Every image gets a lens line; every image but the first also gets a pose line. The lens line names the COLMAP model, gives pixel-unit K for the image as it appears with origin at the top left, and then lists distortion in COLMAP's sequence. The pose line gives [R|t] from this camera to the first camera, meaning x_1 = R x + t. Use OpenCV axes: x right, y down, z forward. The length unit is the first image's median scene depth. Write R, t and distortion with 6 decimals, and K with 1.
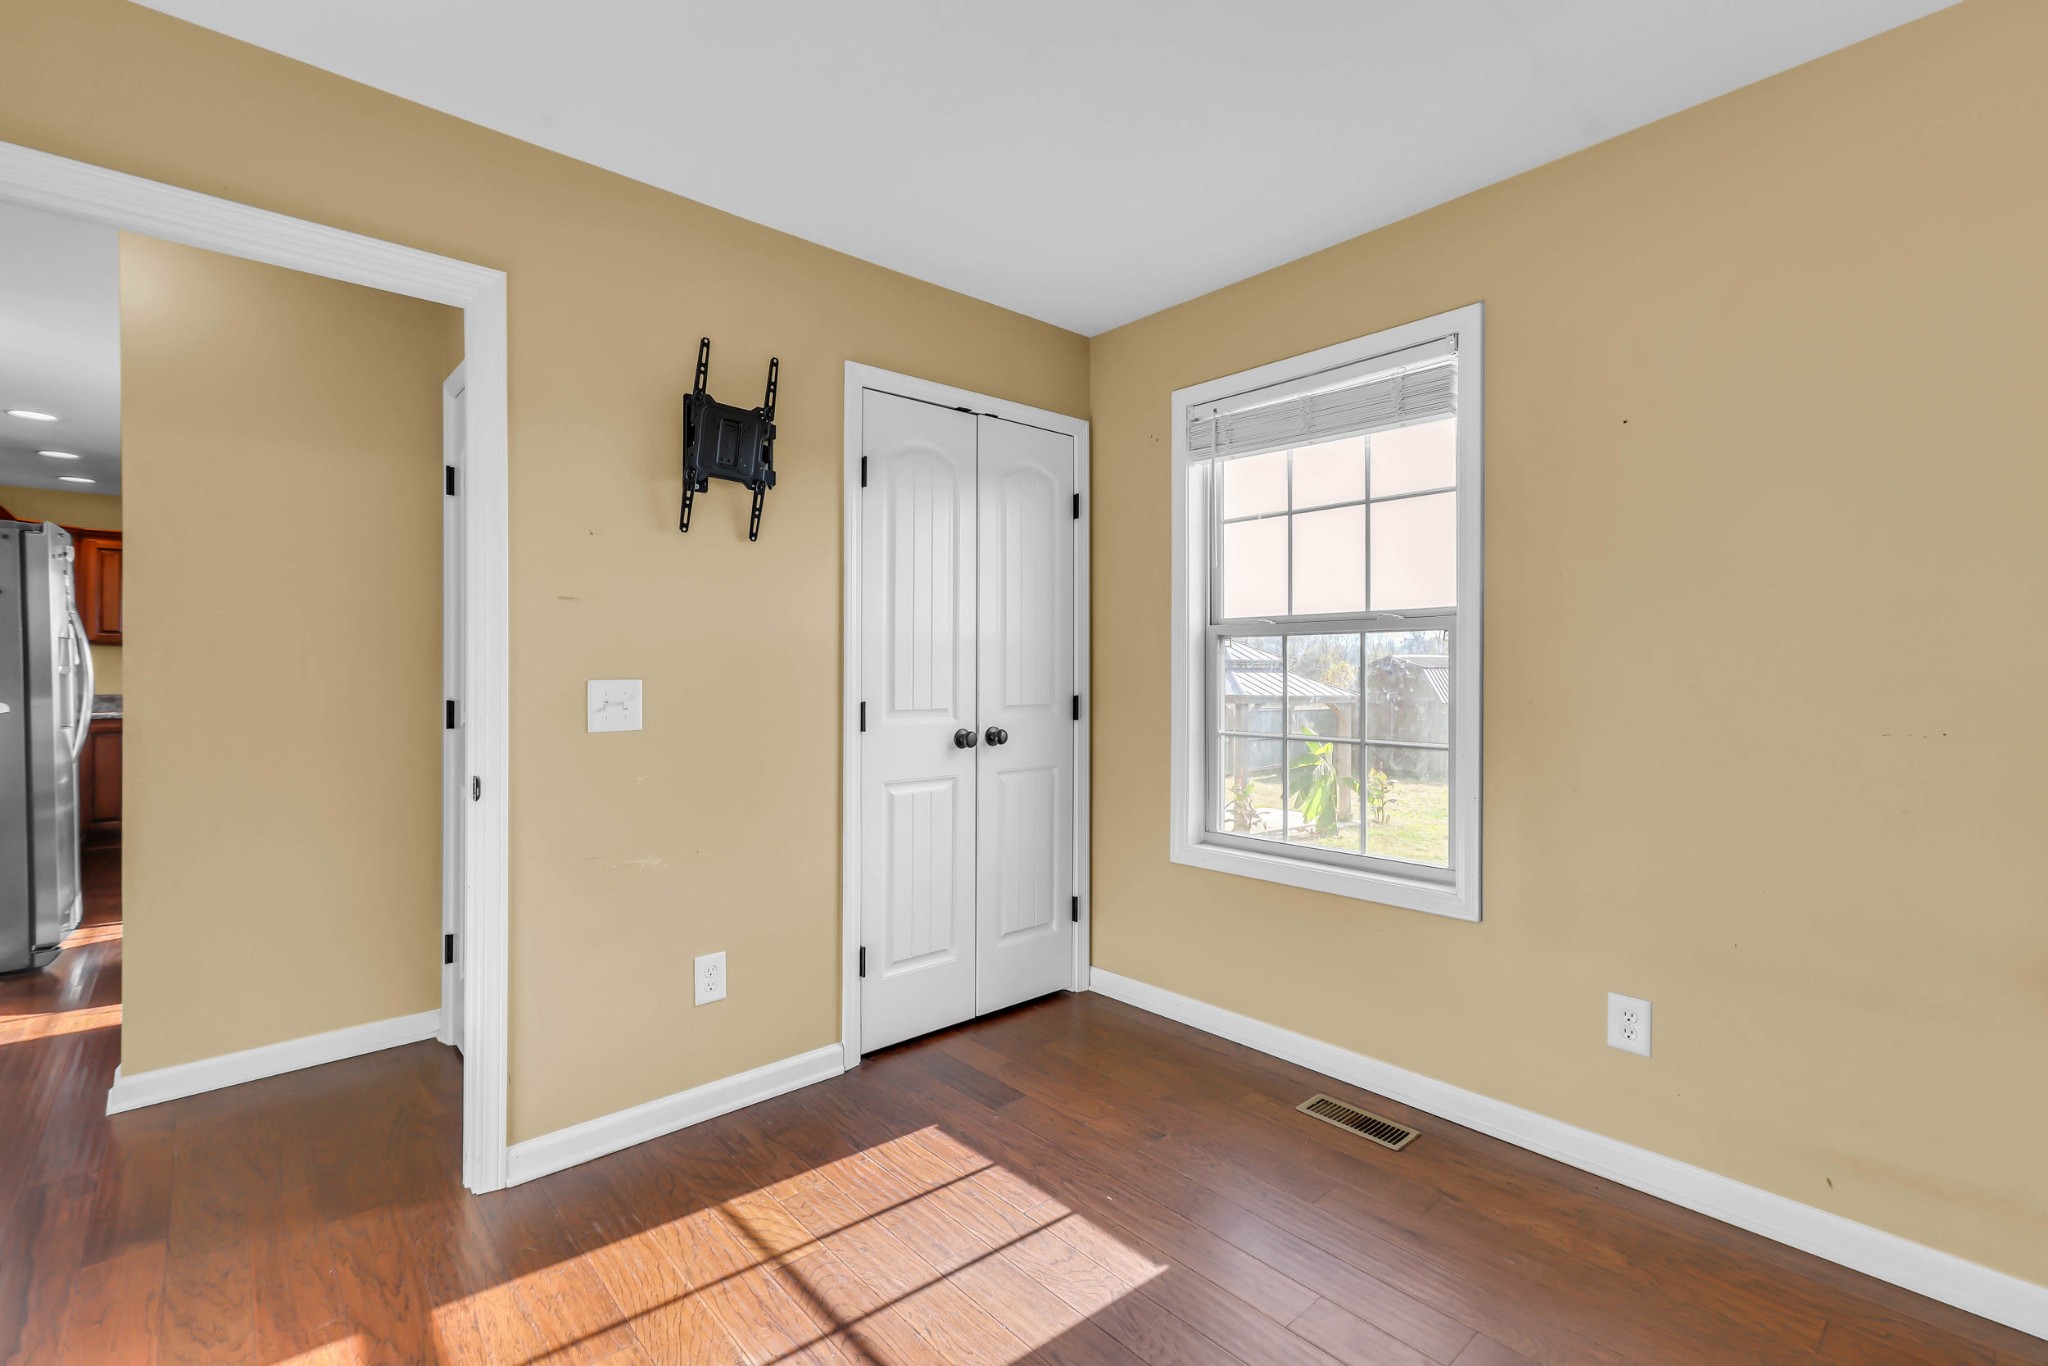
lens RADIAL K [[916.9, 0, 976.6], [0, 916.9, 666.6], [0, 0, 1]] dist [0.000796, 0.008964]
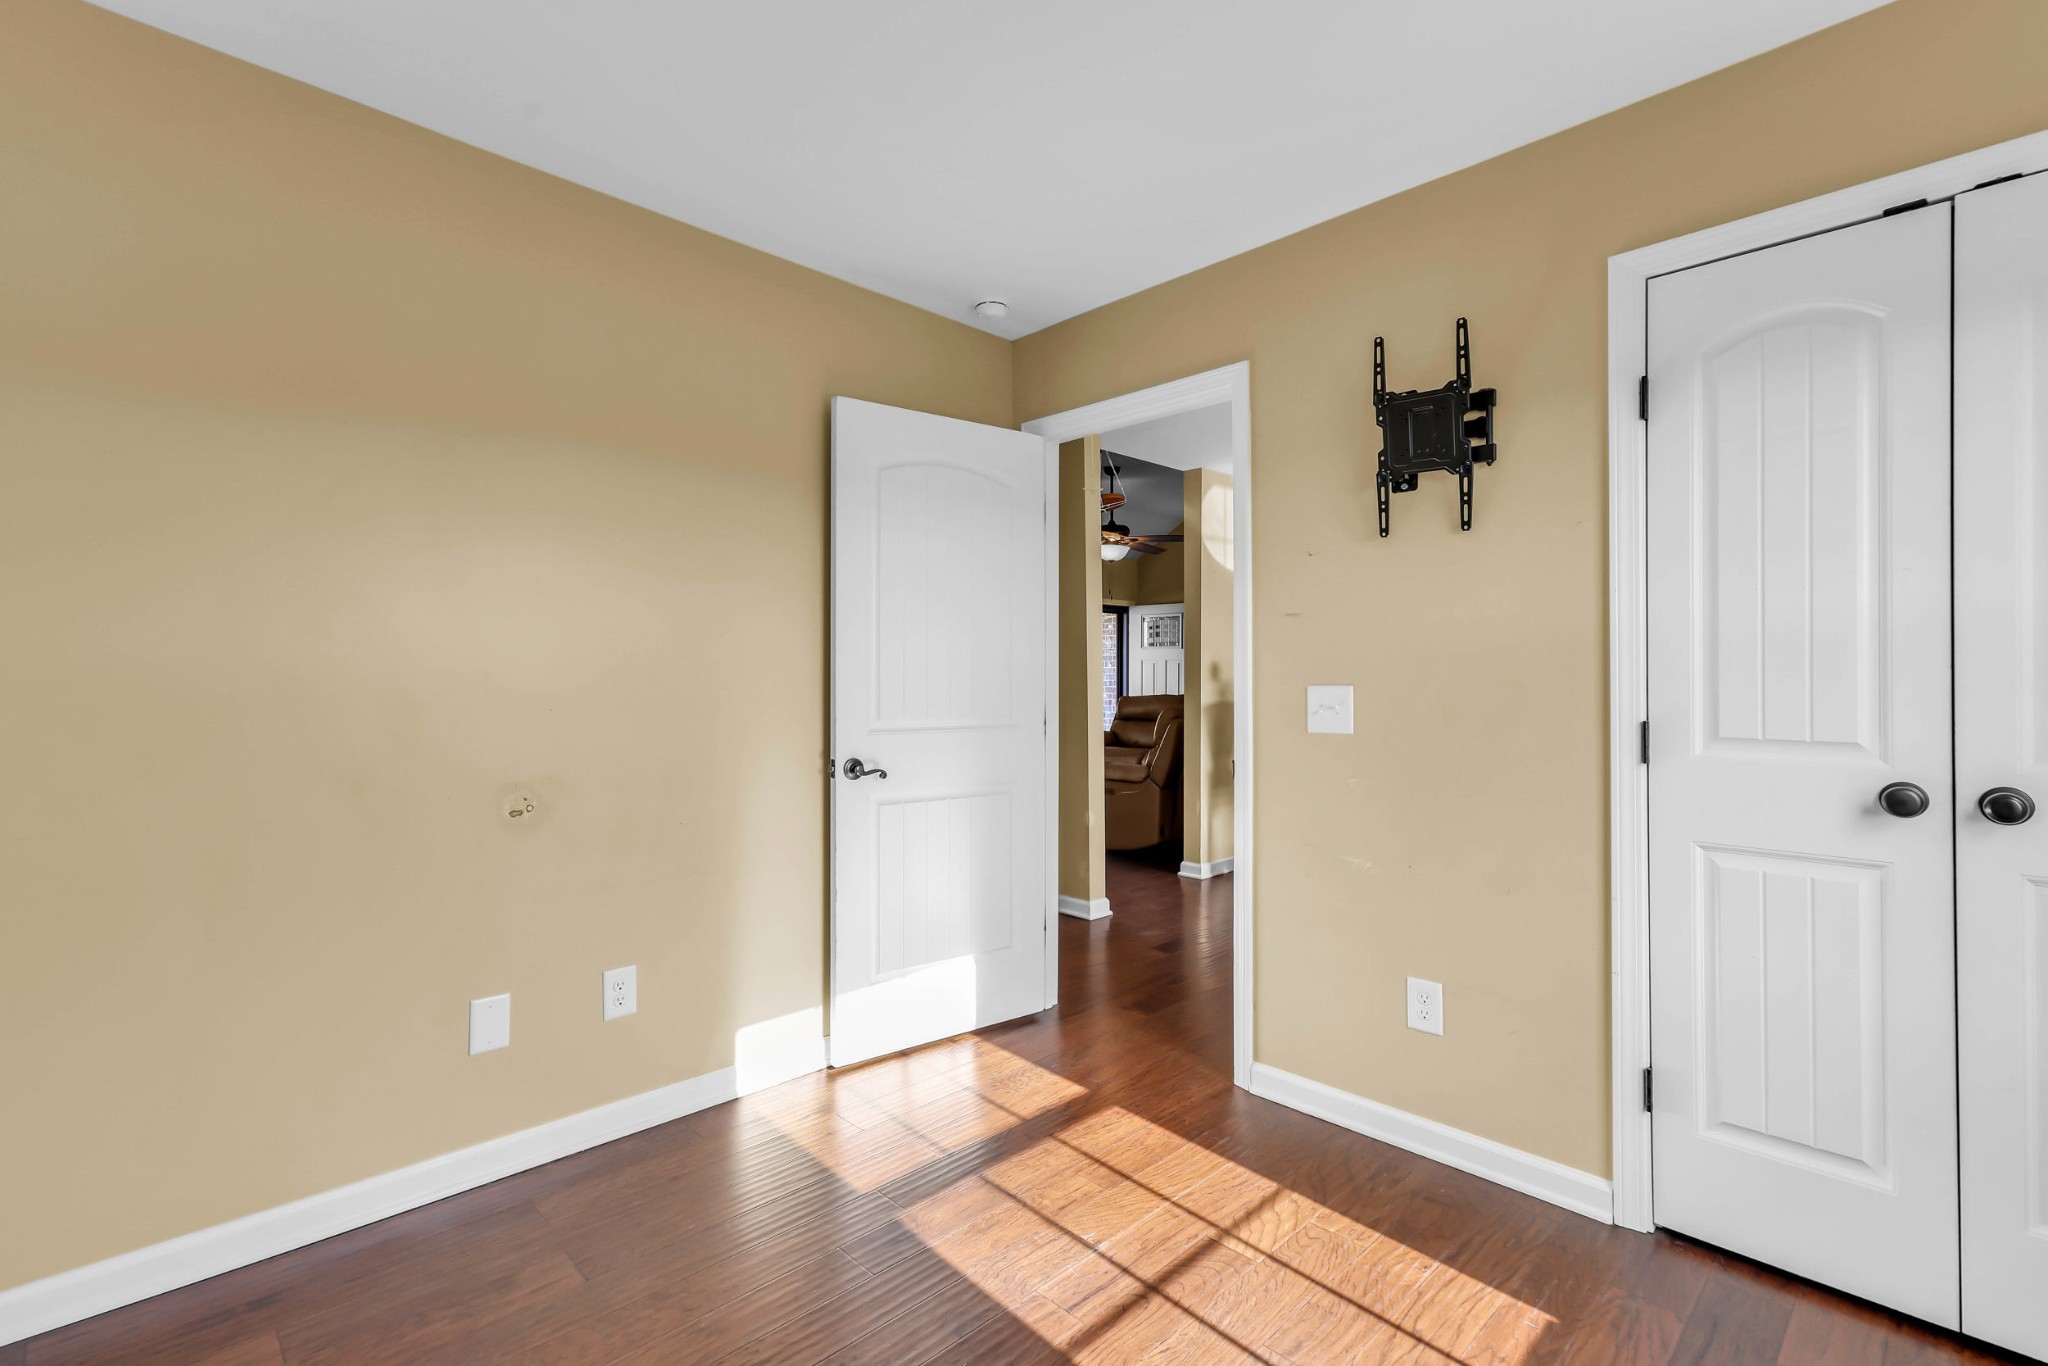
lens RADIAL K [[898.7, 0, 1024.0], [0, 898.7, 683.0], [0, 0, 1]] dist [0.001317, 0.000617]
pose [[0.071130, -0.005025, -0.997454, 0.620058], [-0.008646, 0.999947, -0.005654, 0.019653], [0.997430, 0.009026, 0.071083, 0.544000]]
